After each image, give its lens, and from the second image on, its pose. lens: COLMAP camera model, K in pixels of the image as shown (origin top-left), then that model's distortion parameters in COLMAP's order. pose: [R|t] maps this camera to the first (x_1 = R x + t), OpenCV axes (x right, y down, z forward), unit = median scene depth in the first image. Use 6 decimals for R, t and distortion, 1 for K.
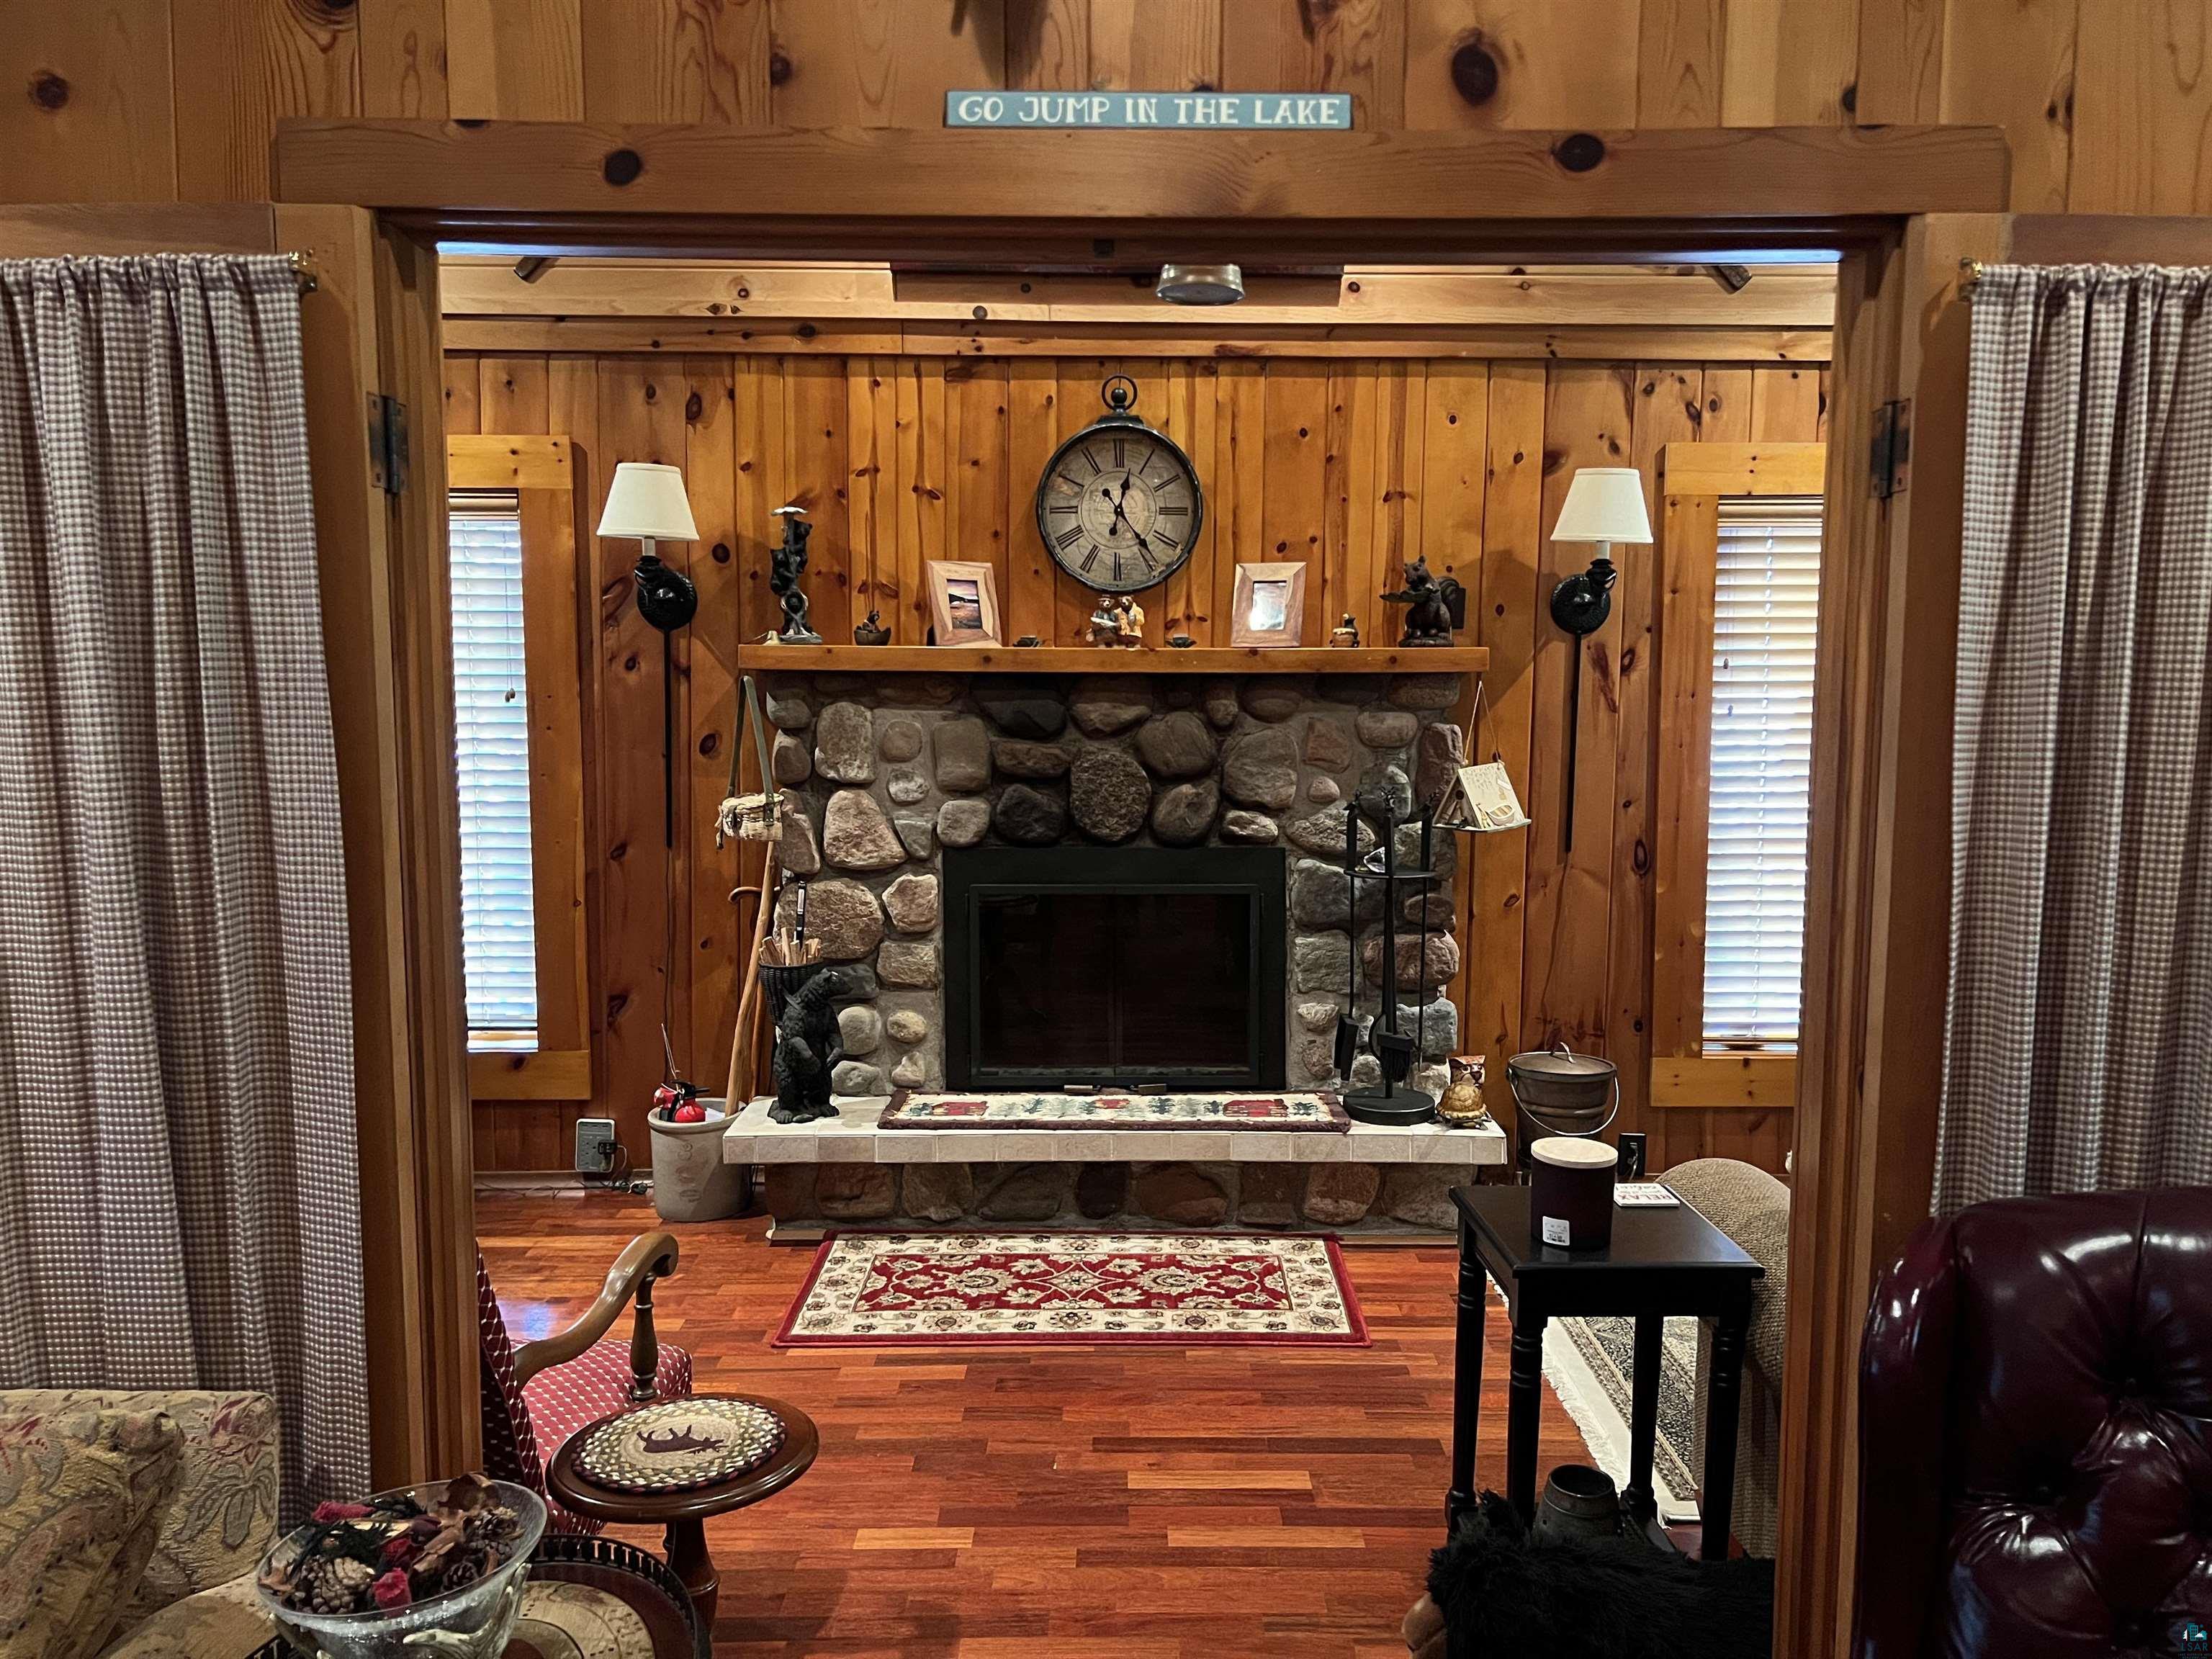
lens RADIAL K [[1669.3, 0, 1117.7], [0, 1669.3, 838.7], [0, 0, 1]] dist [0.090059, -0.110880]
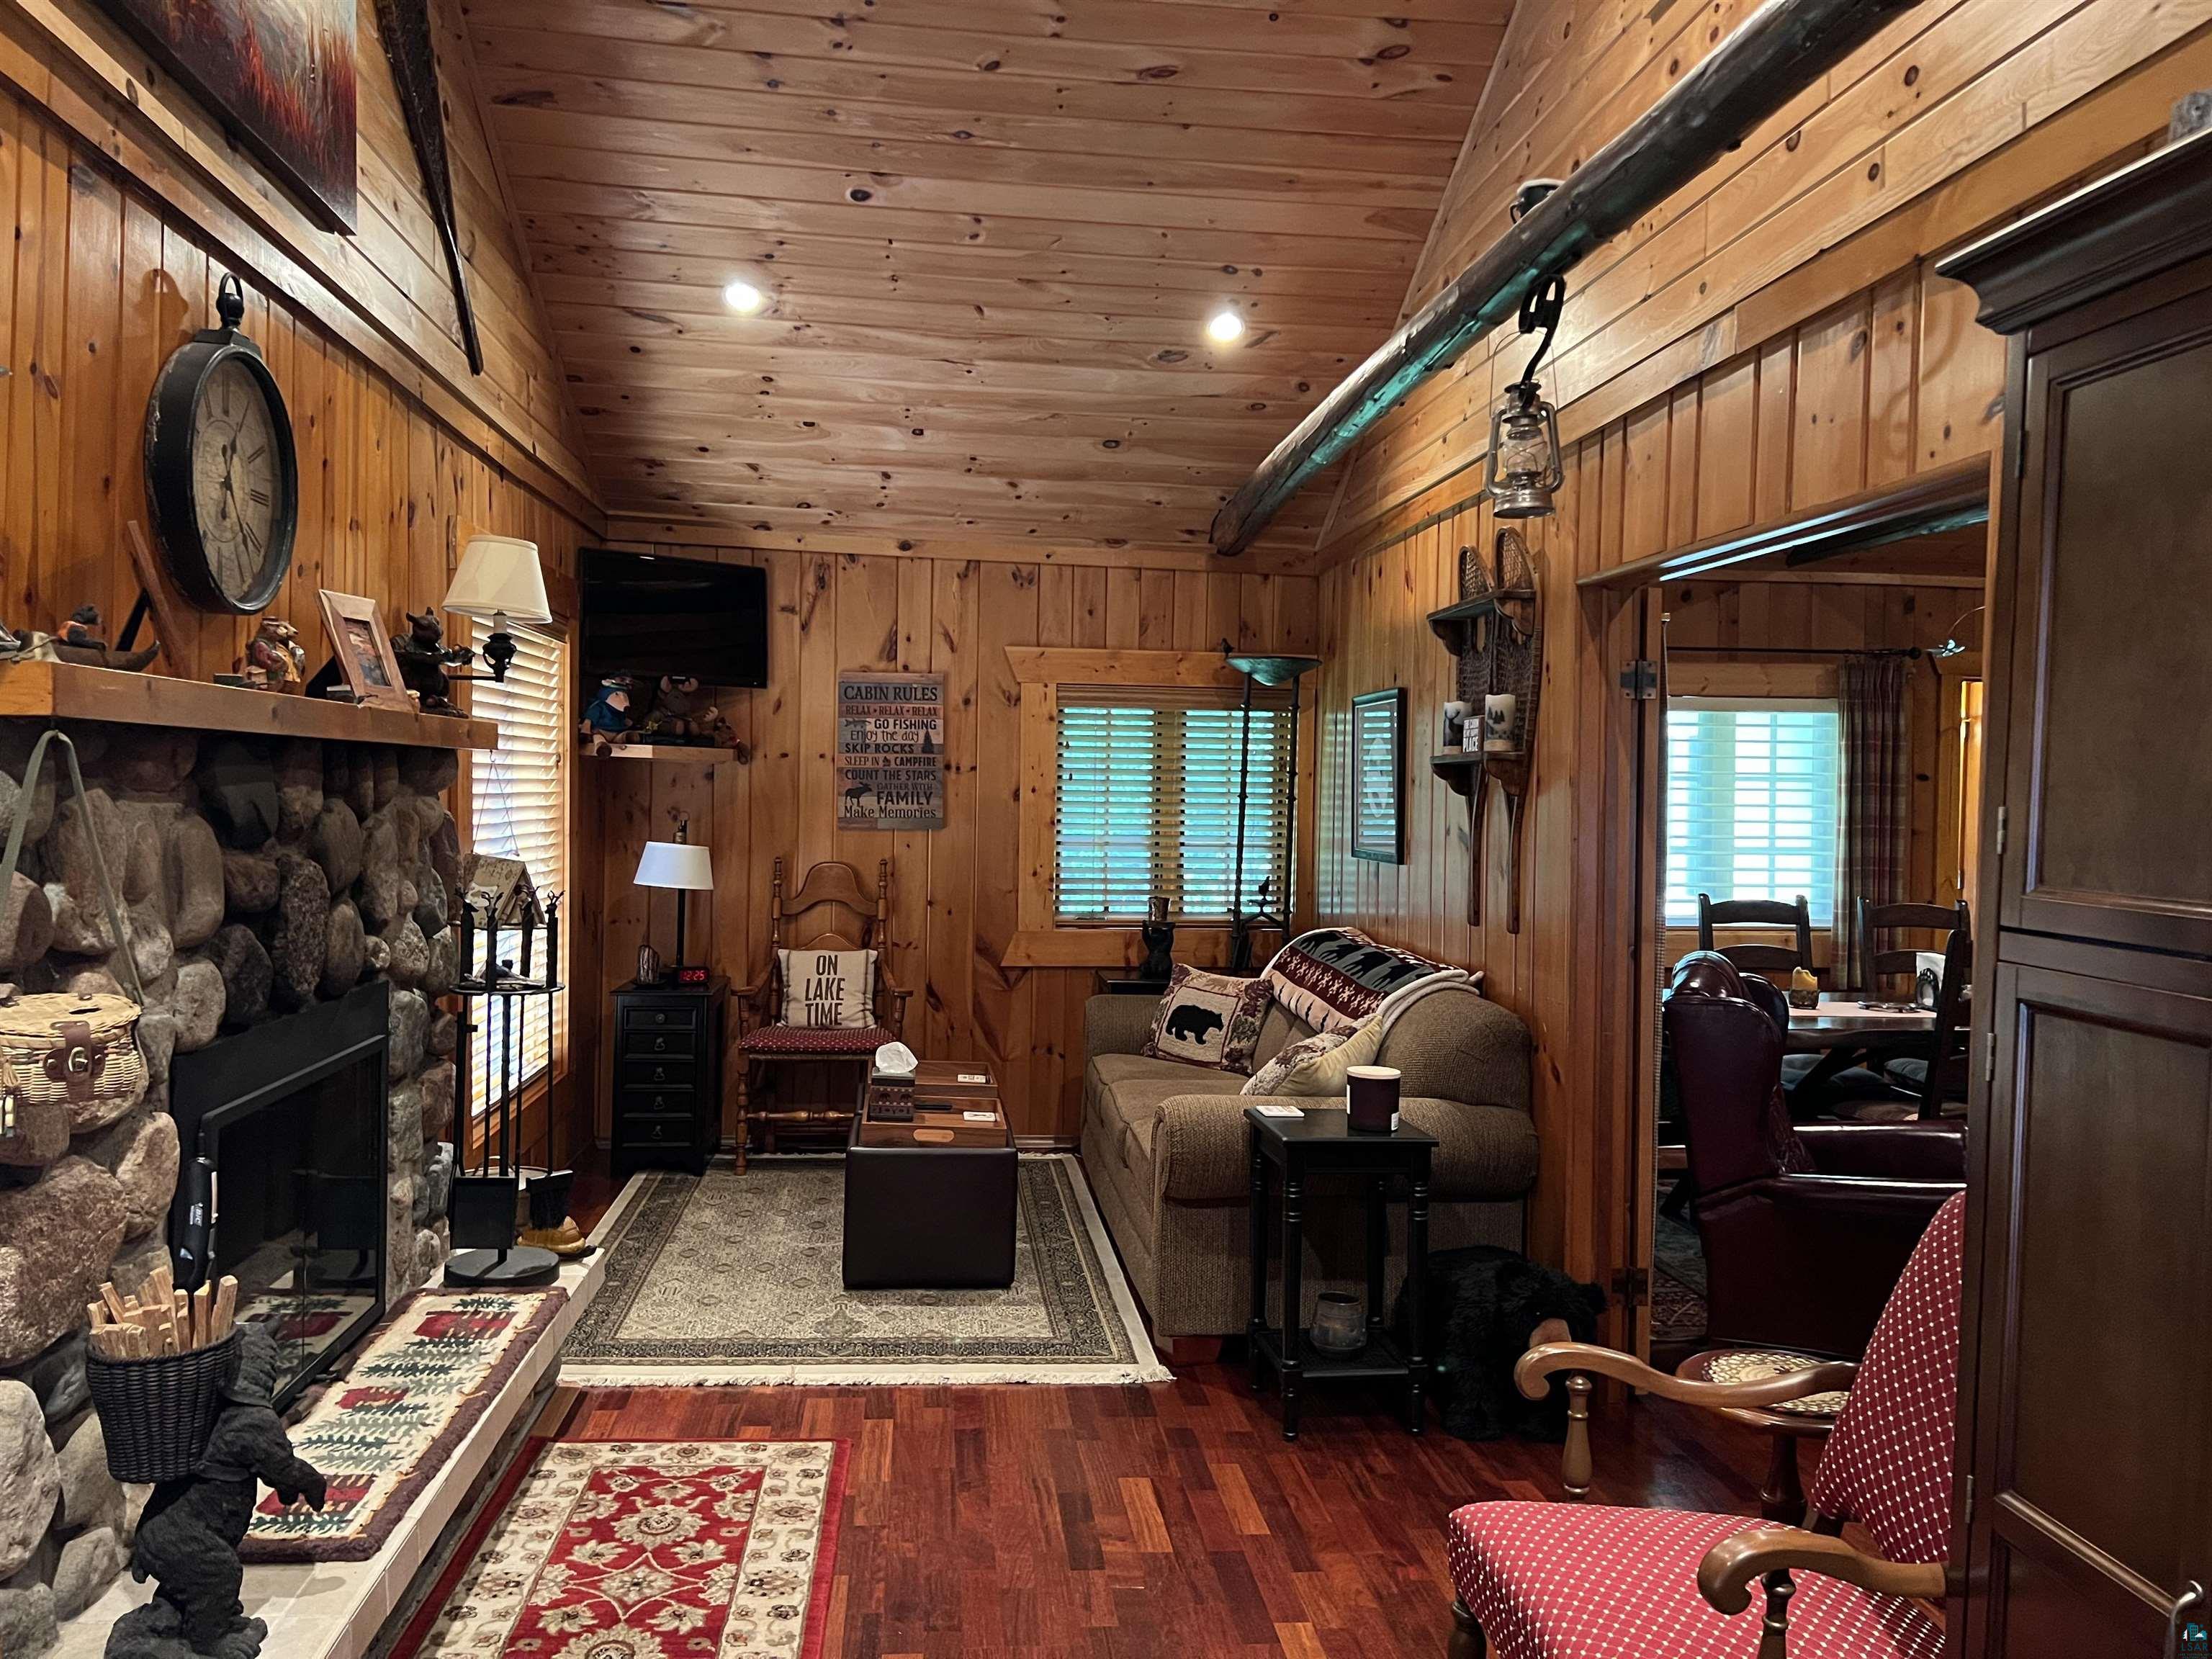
lens RADIAL K [[1670.2, 0, 1122.3], [0, 1670.2, 840.1], [0, 0, 1]] dist [0.038927, -0.043907]
pose [[-0.114275, -0.037207, 0.992752, -0.684773], [0.078864, 0.995805, 0.046400, -0.066097], [-0.990314, 0.083595, -0.110861, 0.766173]]
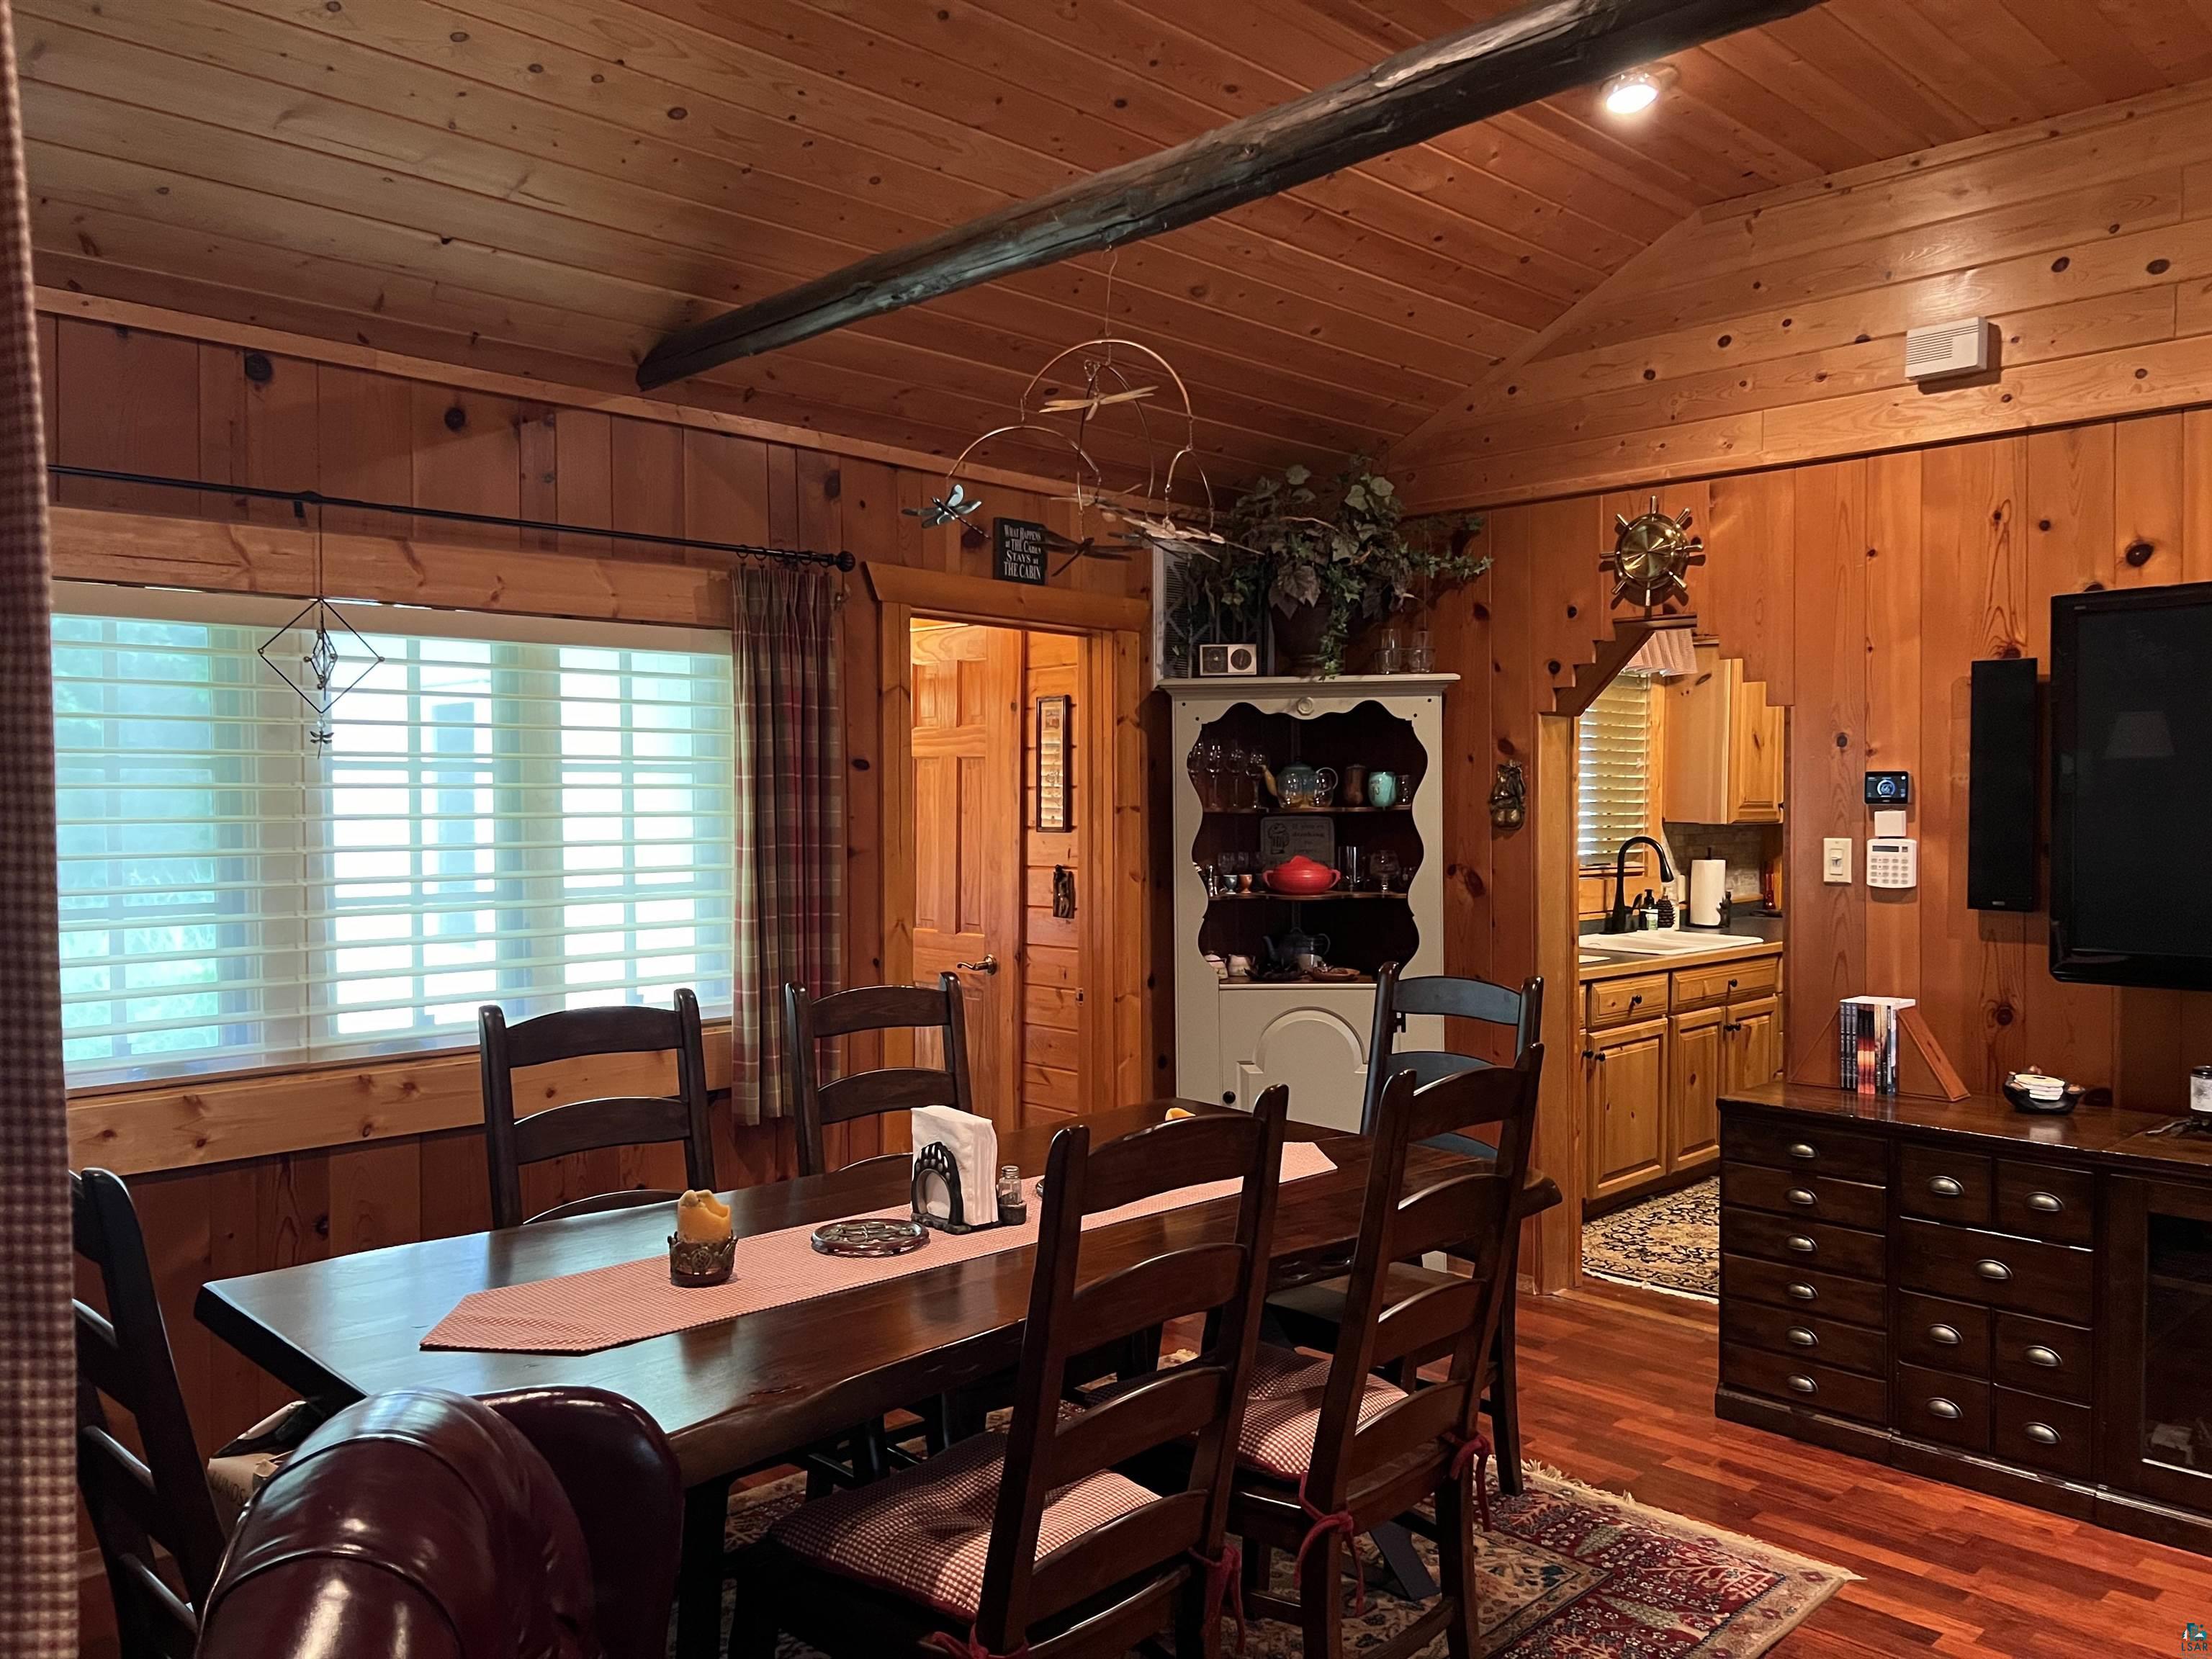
lens RADIAL K [[1670.2, 0, 1122.3], [0, 1670.2, 840.1], [0, 0, 1]] dist [0.038927, -0.043907]
pose [[-0.694719, -0.029918, 0.718659, -0.016038], [0.060270, 0.993200, 0.099609, -0.036442], [-0.716752, 0.112514, -0.688191, 0.412753]]
